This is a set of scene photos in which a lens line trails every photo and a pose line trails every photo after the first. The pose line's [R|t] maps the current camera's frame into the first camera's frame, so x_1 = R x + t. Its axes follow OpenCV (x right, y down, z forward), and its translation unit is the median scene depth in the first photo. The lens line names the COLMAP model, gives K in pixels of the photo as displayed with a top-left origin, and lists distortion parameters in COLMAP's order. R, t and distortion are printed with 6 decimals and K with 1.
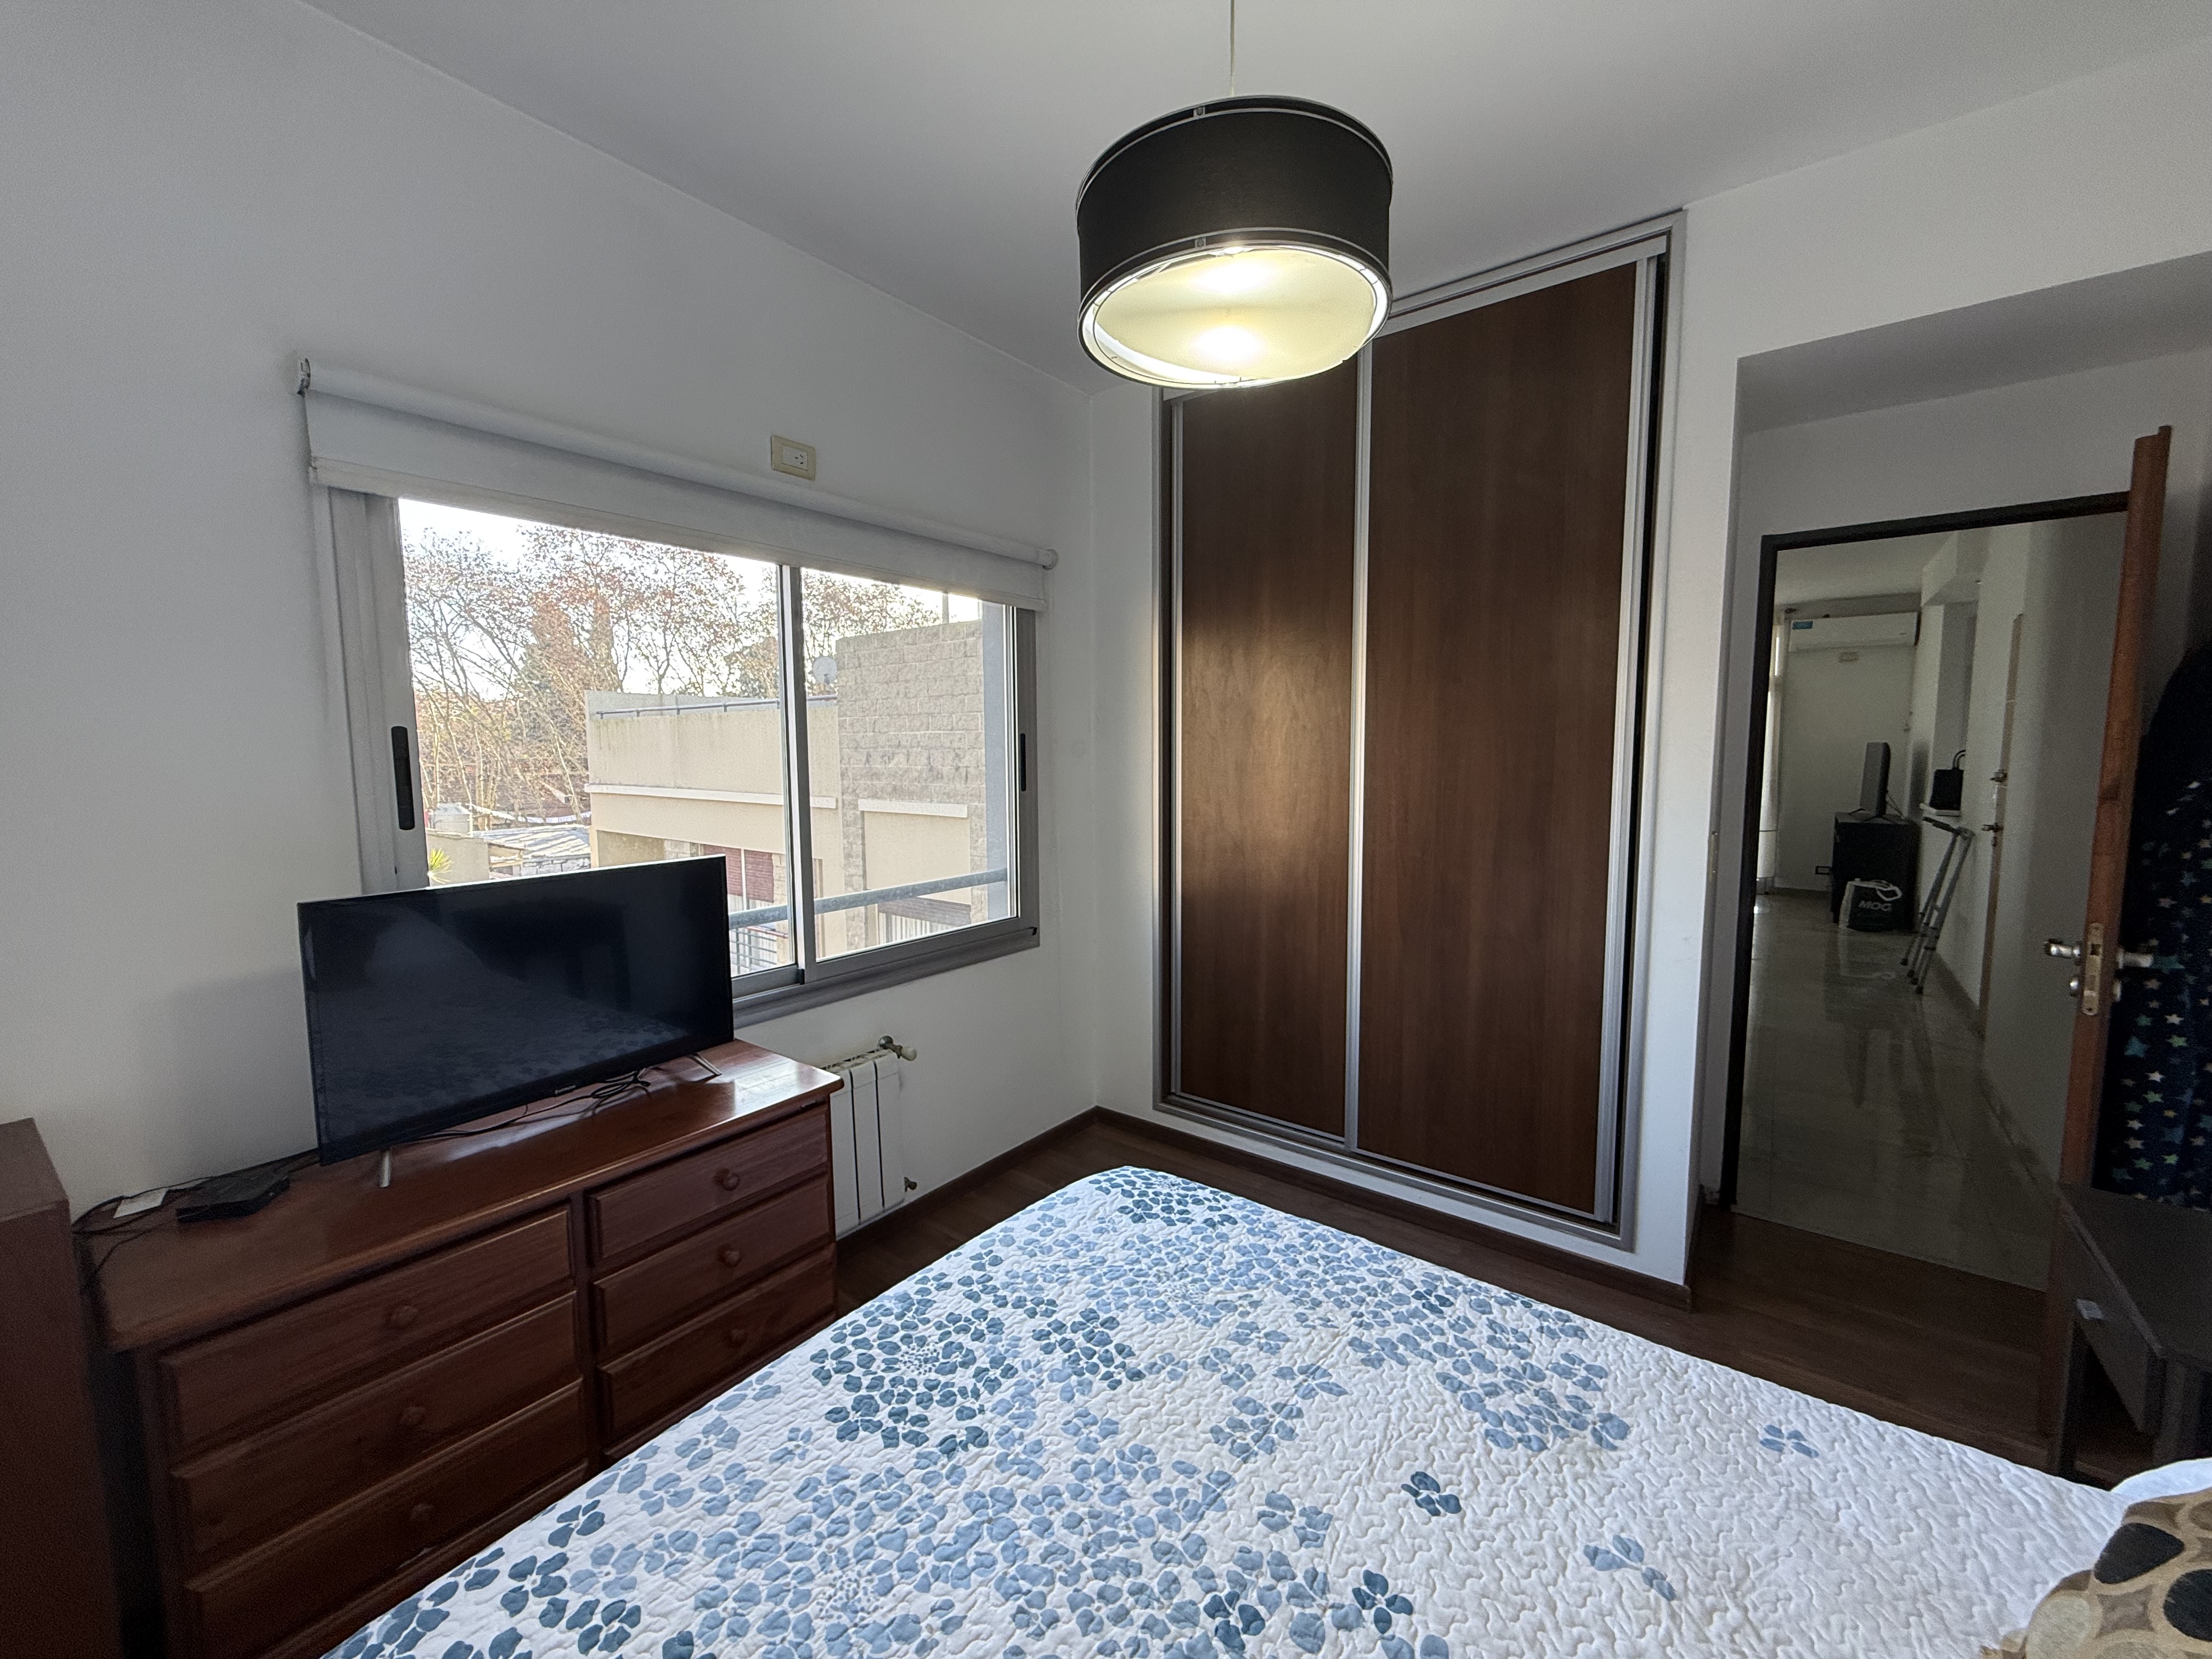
lens RADIAL K [[874.2, 0, 1099.4], [0, 874.2, 834.2], [0, 0, 1]] dist [0.005387, -0.000691]
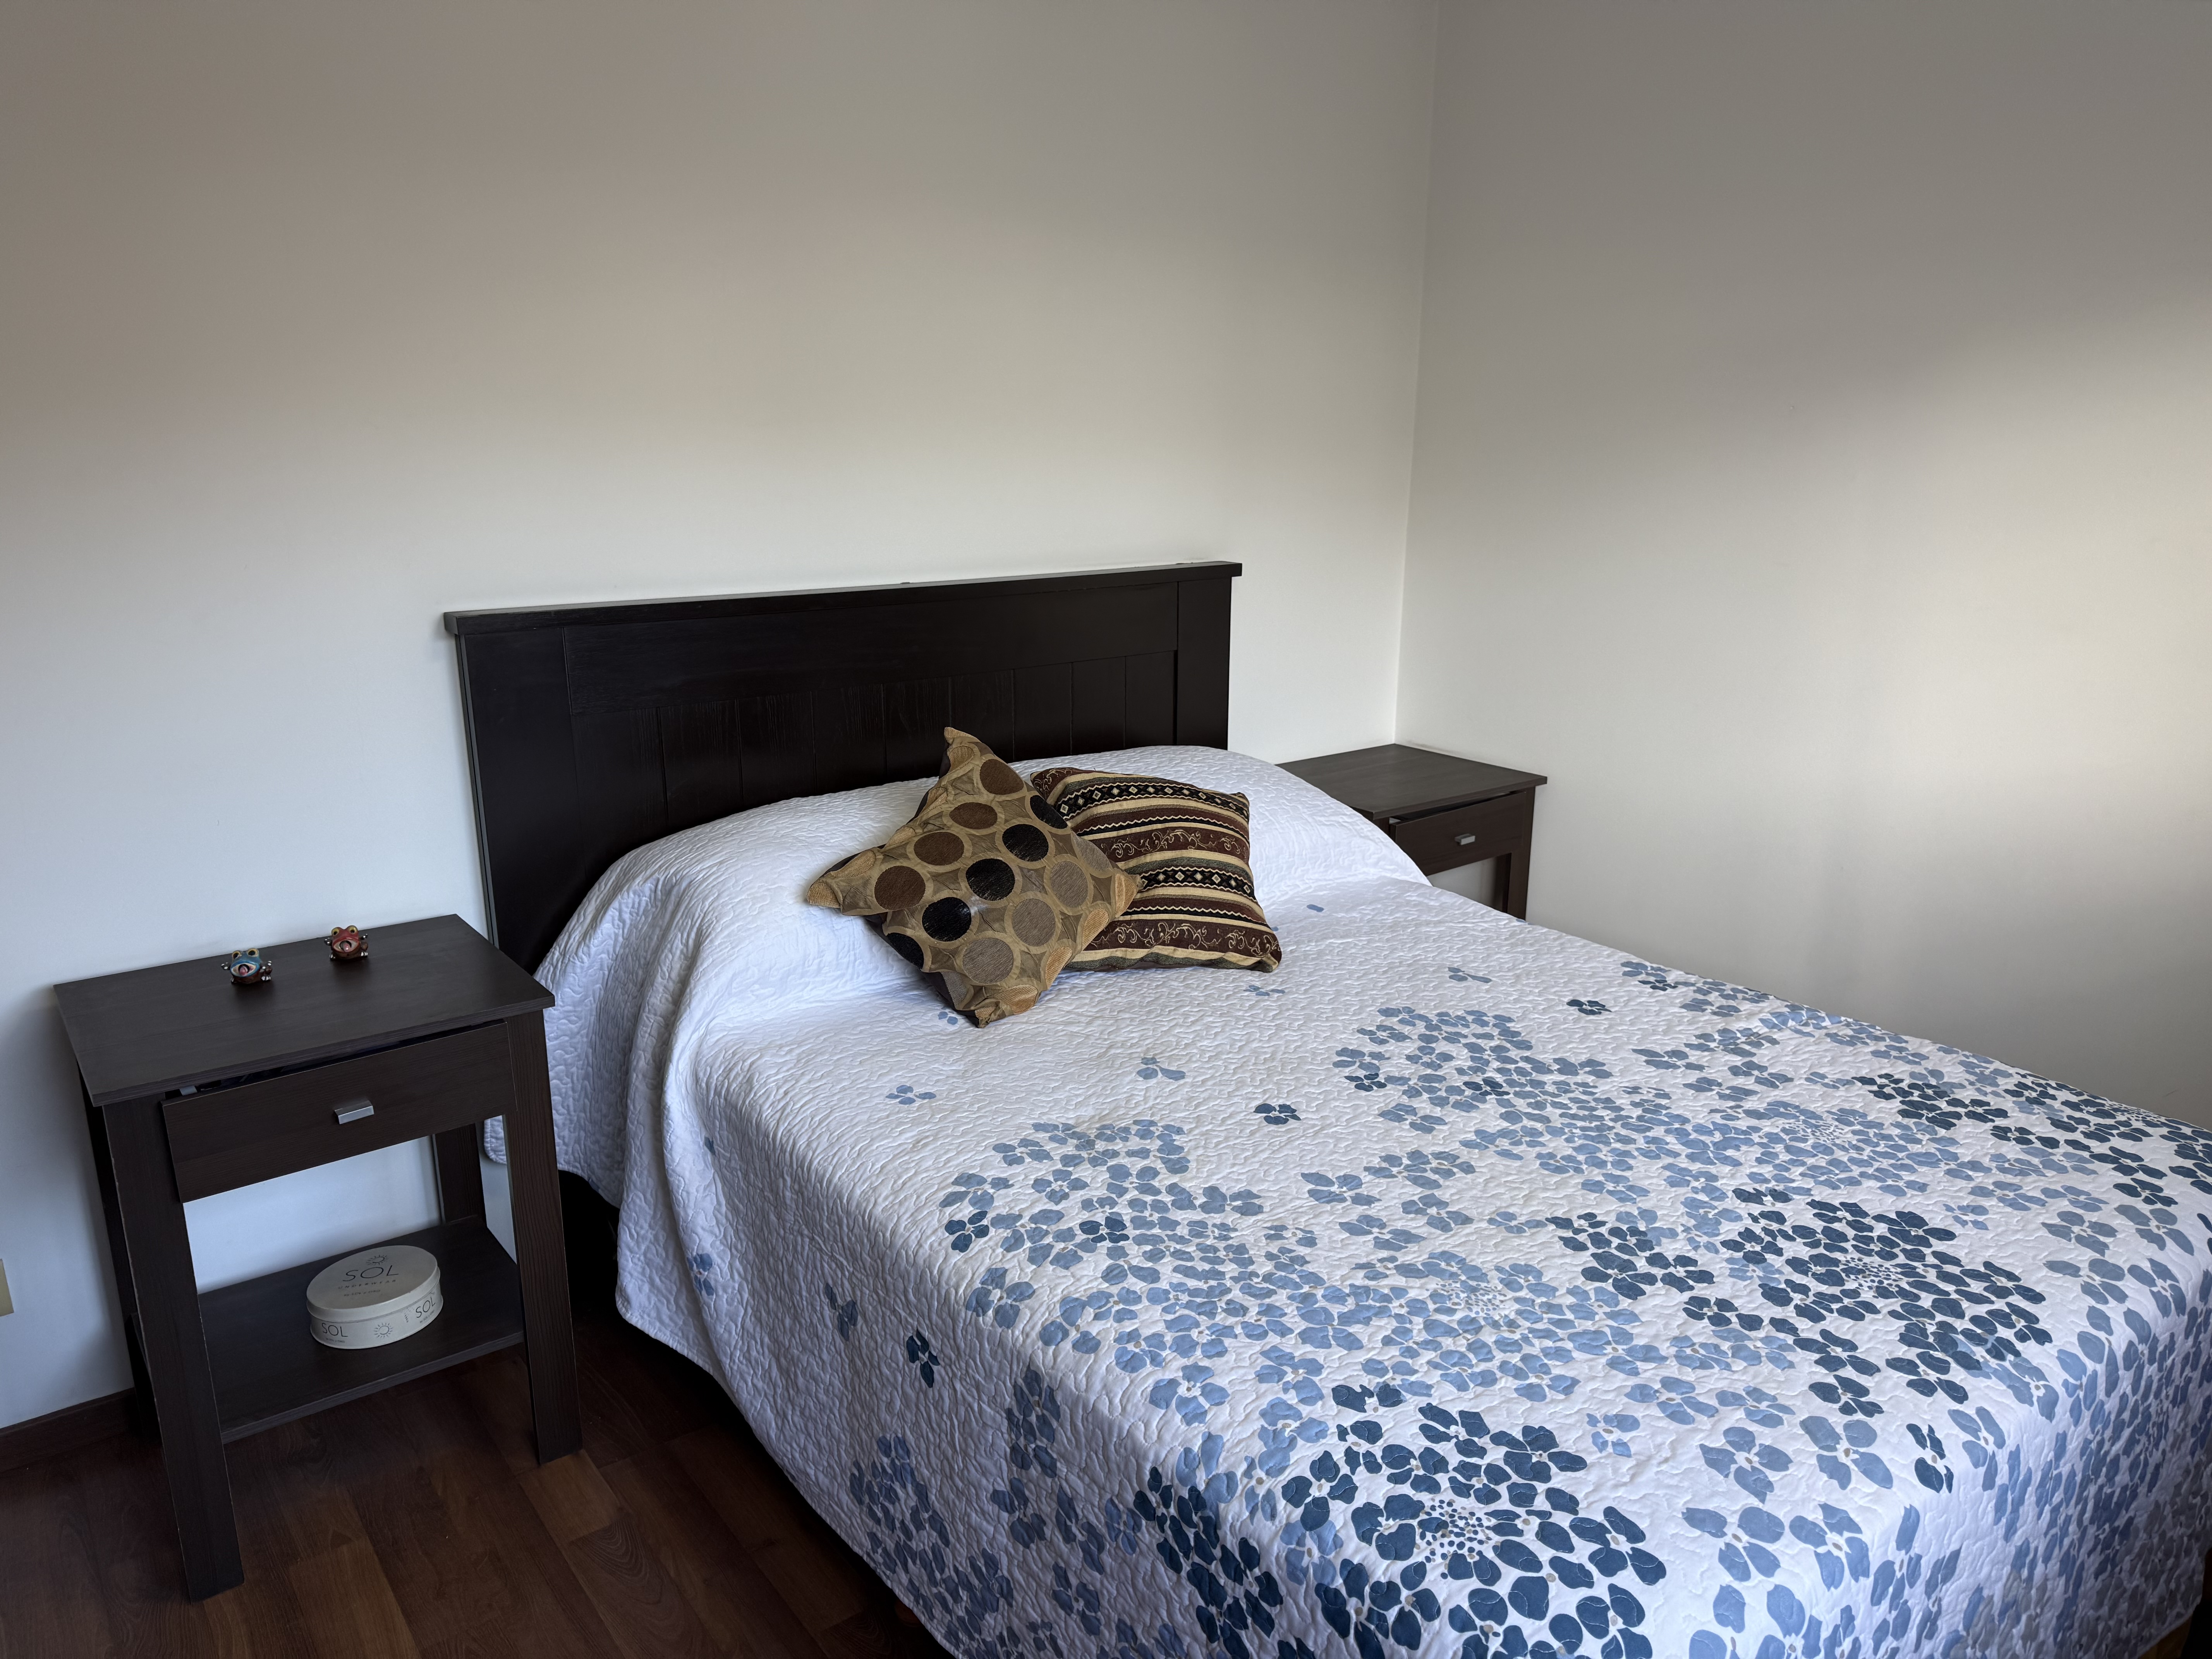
lens RADIAL K [[1547.9, 0, 1090.9], [0, 1547.9, 807.8], [0, 0, 1]] dist [0.025297, -0.049024]
pose [[-0.963466, -0.056031, 0.261905, 0.096659], [0.038166, 0.939171, 0.341322, -0.211003], [-0.265098, 0.338848, -0.902721, 2.127113]]
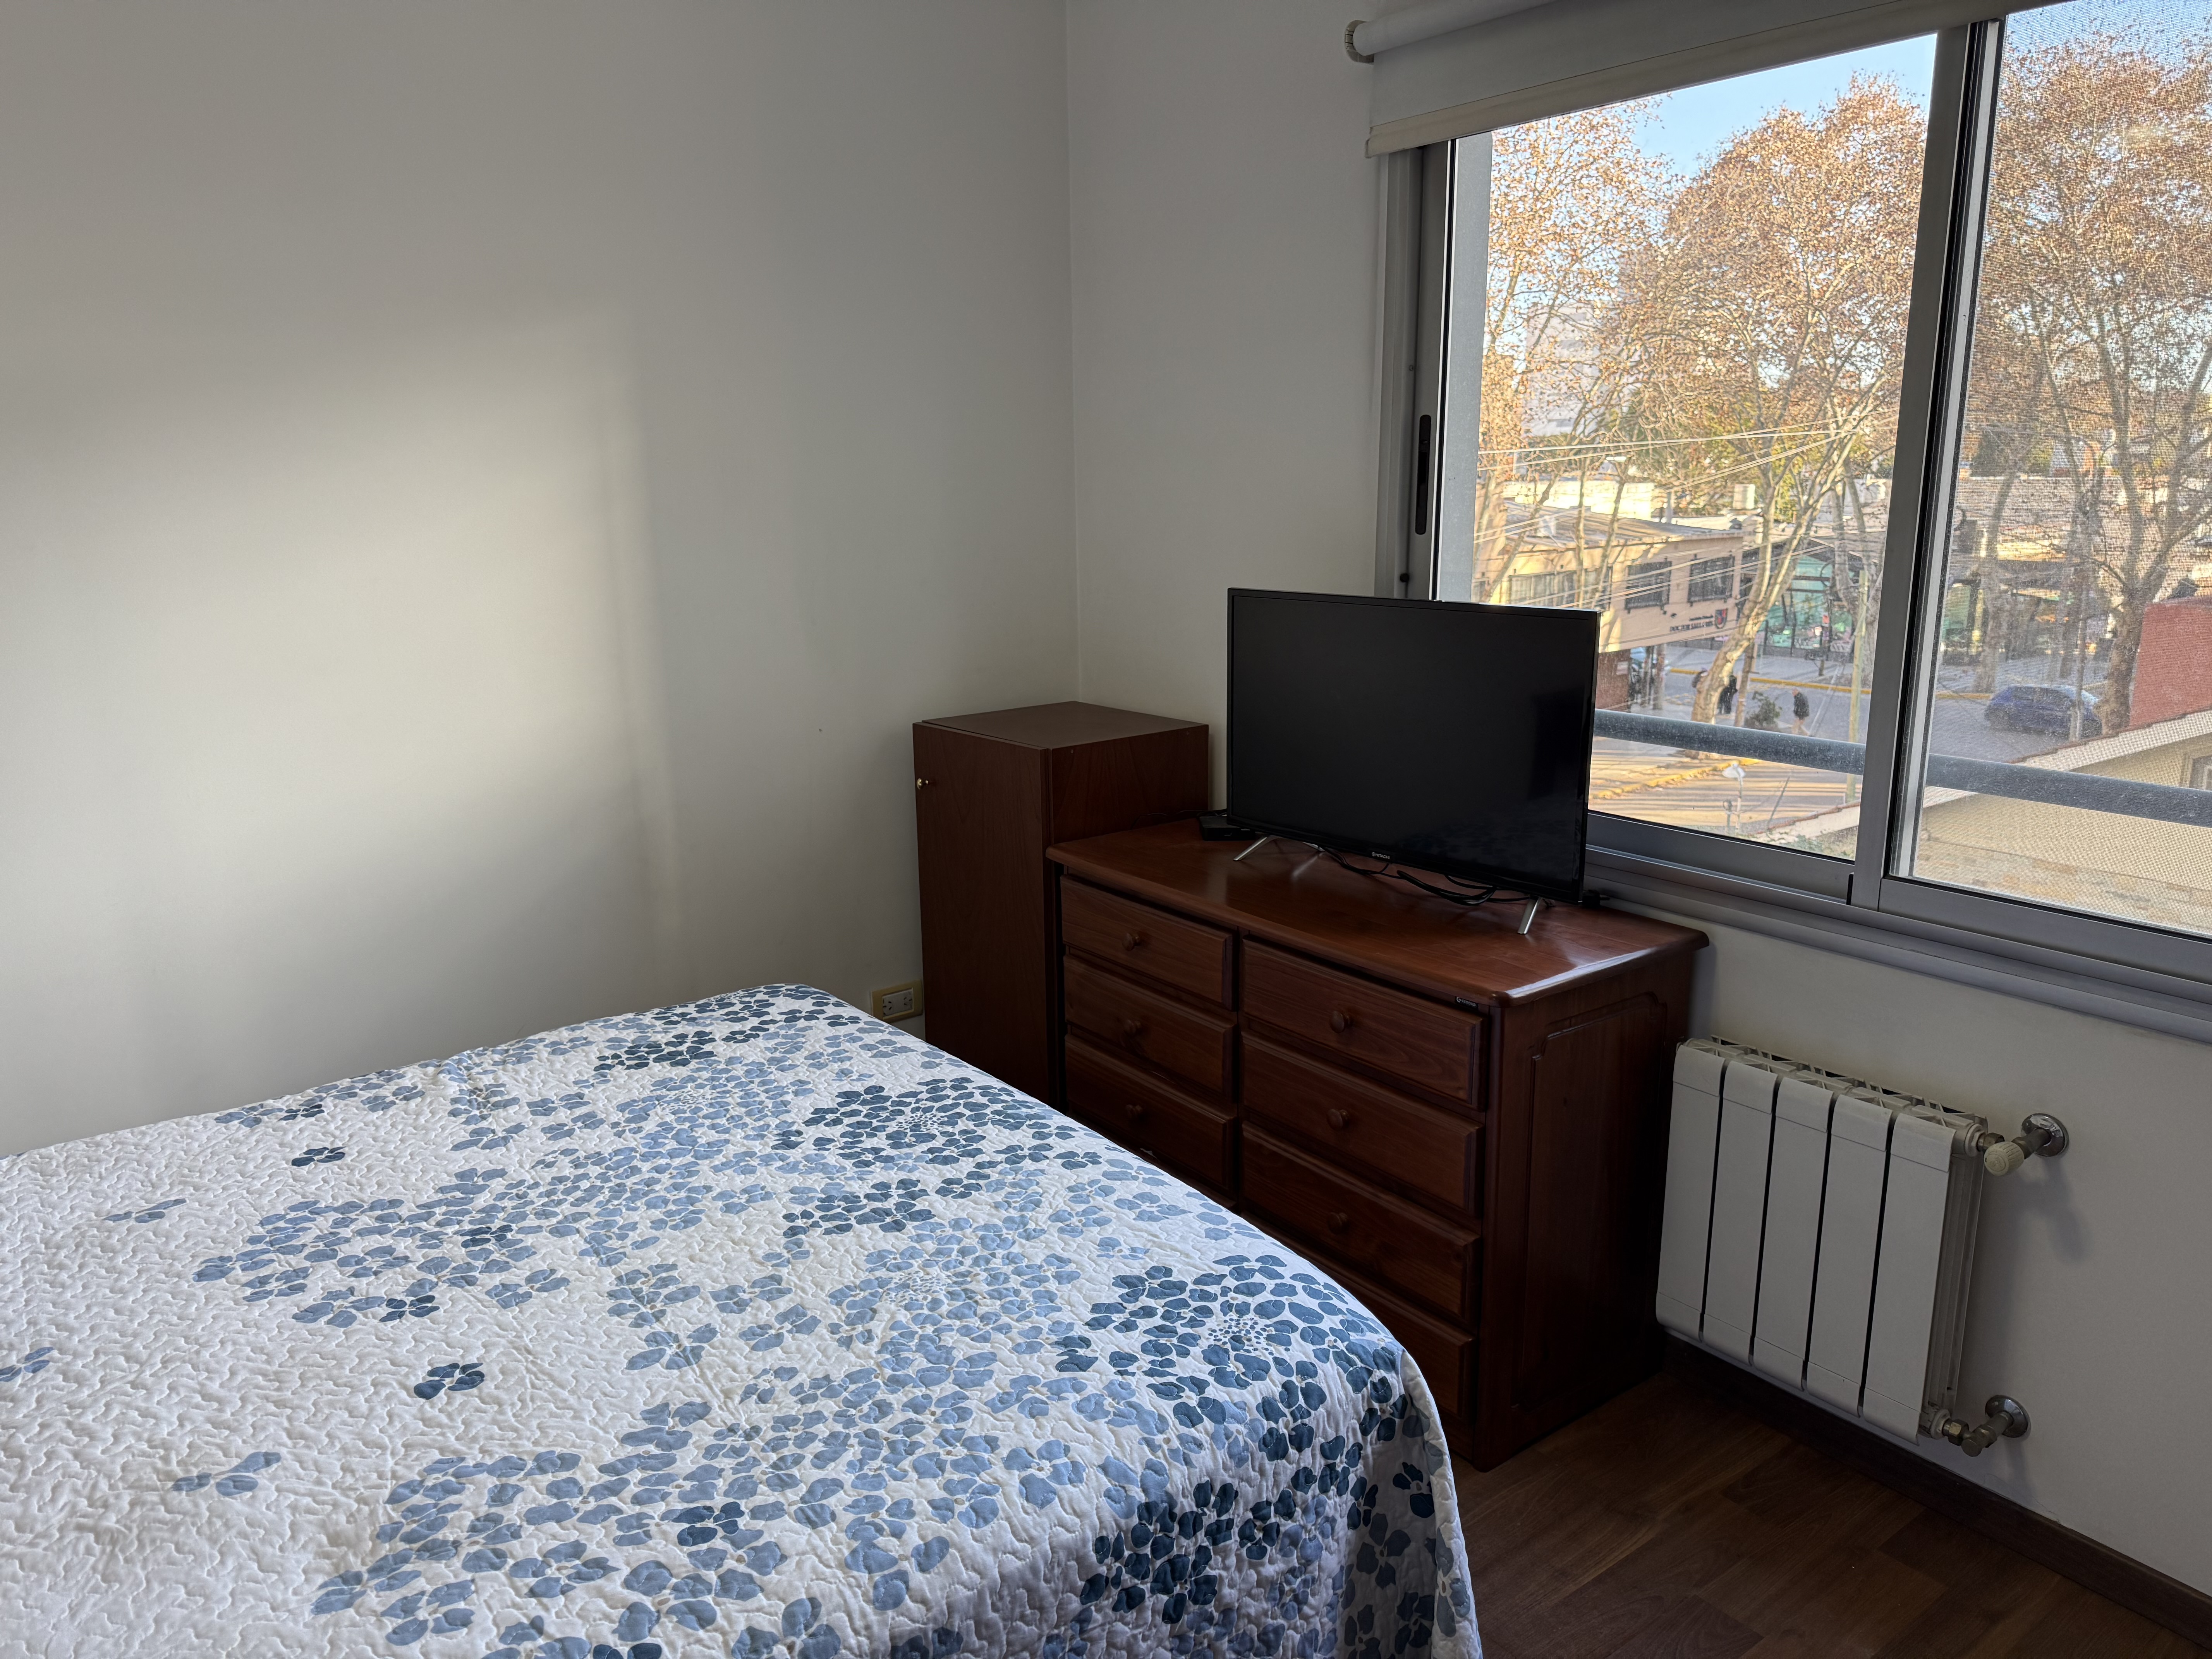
lens RADIAL K [[1547.9, 0, 1098.1], [0, 1547.9, 821.6], [0, 0, 1]] dist [0.025297, -0.049024]
pose [[-0.262474, 0.225303, -0.938268, 1.163526], [-0.084732, 0.963222, 0.254998, -0.129874], [0.961212, 0.146432, -0.233730, 1.469264]]
